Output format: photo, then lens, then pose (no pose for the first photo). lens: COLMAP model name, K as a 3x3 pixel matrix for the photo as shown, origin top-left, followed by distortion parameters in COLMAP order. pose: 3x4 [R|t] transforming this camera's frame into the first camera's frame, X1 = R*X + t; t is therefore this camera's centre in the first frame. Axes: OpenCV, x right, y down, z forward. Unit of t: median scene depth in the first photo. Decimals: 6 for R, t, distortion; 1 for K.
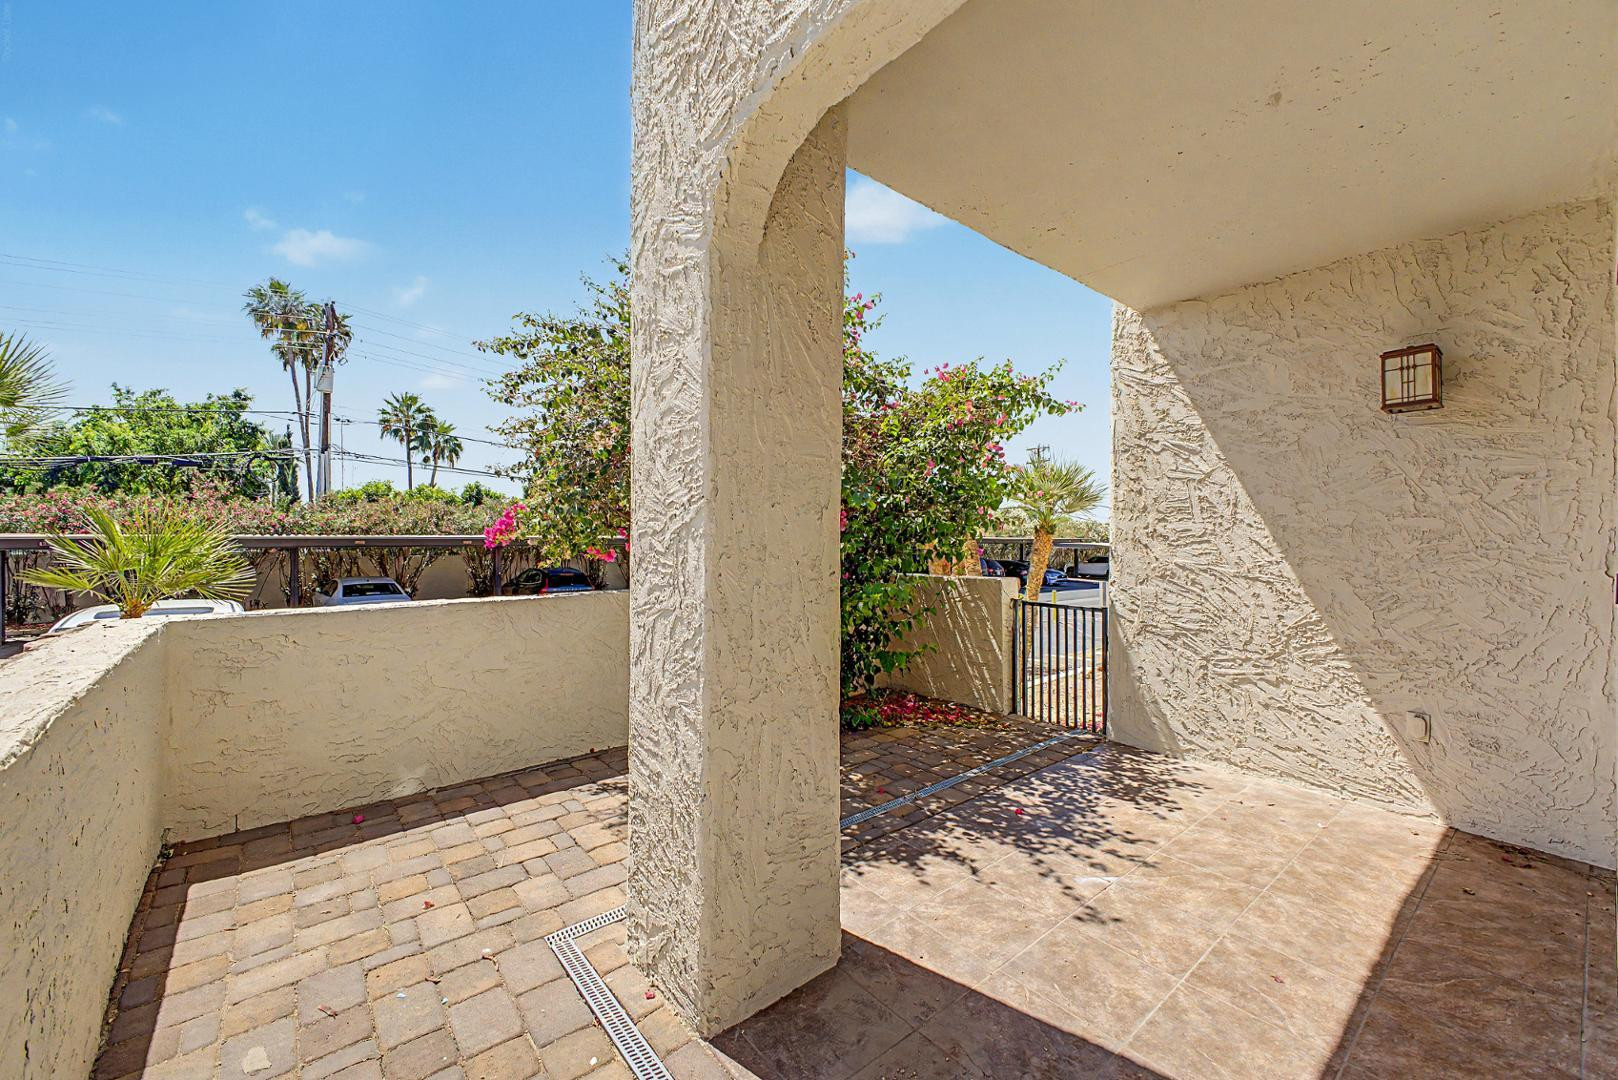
lens RADIAL K [[641.8, 0, 814.3], [0, 641.8, 554.5], [0, 0, 1]] dist [0.015044, -0.002407]
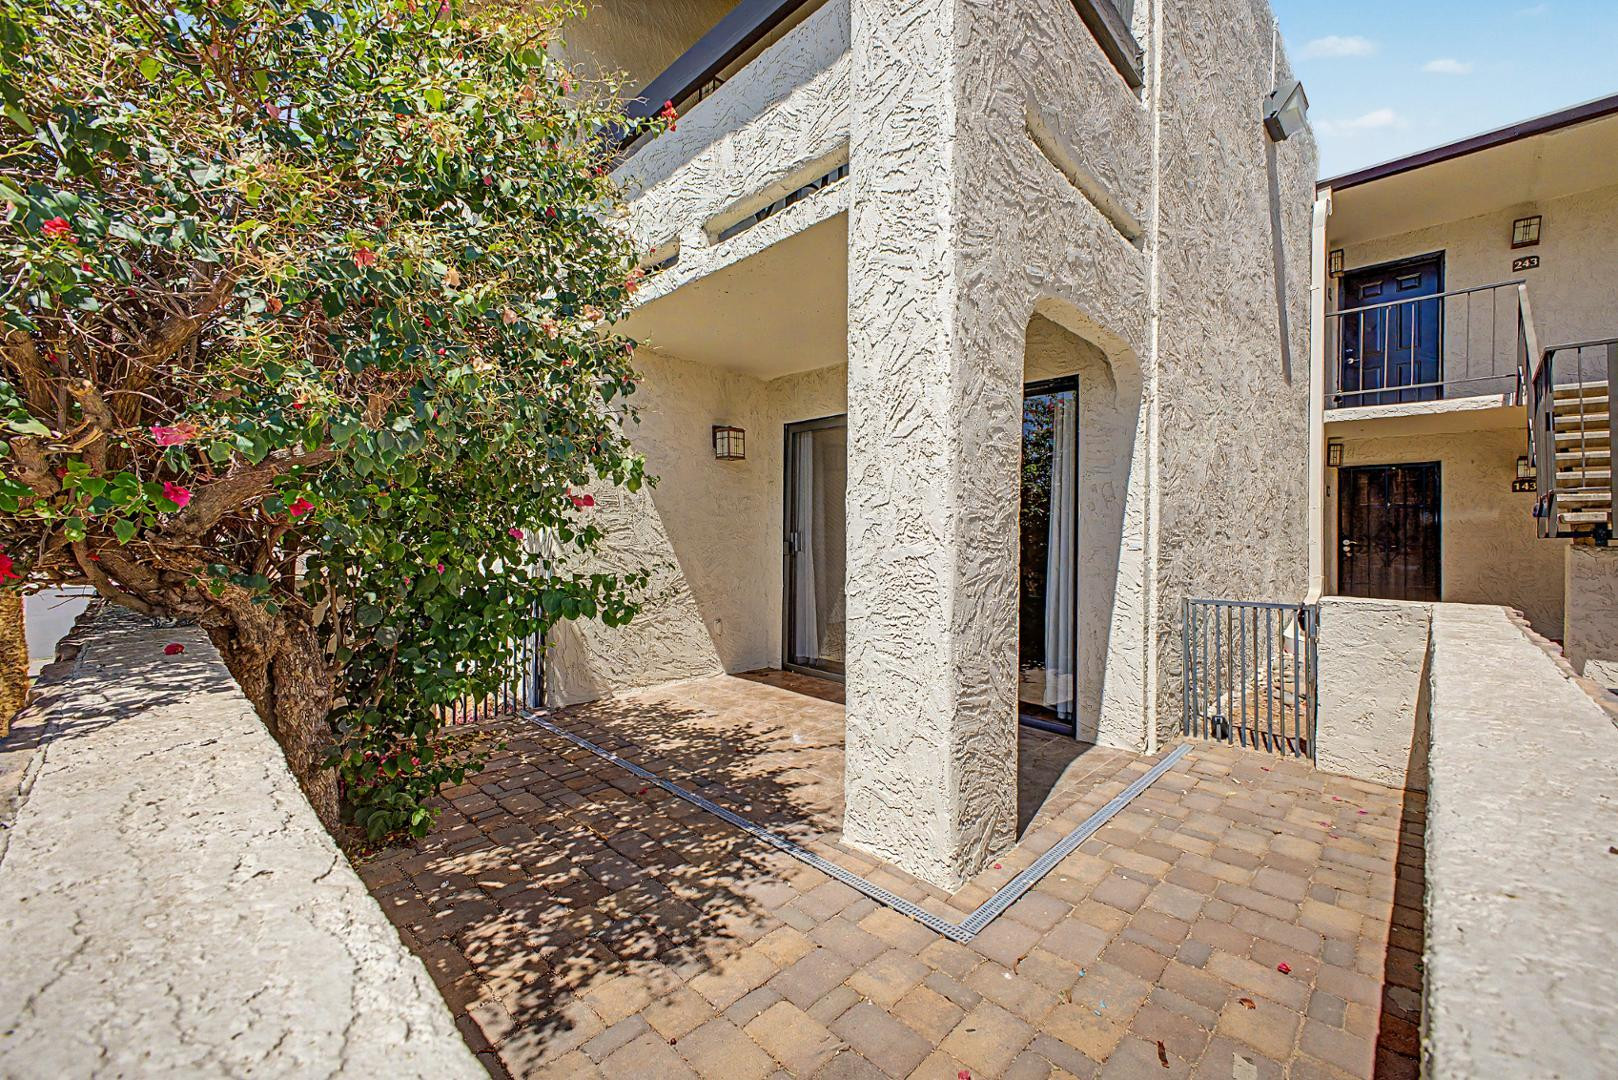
lens RADIAL K [[641.8, 0, 813.8], [0, 641.8, 525.1], [0, 0, 1]] dist [0.015044, -0.002407]
pose [[-0.102052, 0.004503, 0.994769, -0.885158], [0.018658, 0.999823, -0.002611, -0.018690], [-0.994604, 0.018294, -0.102118, 0.858014]]
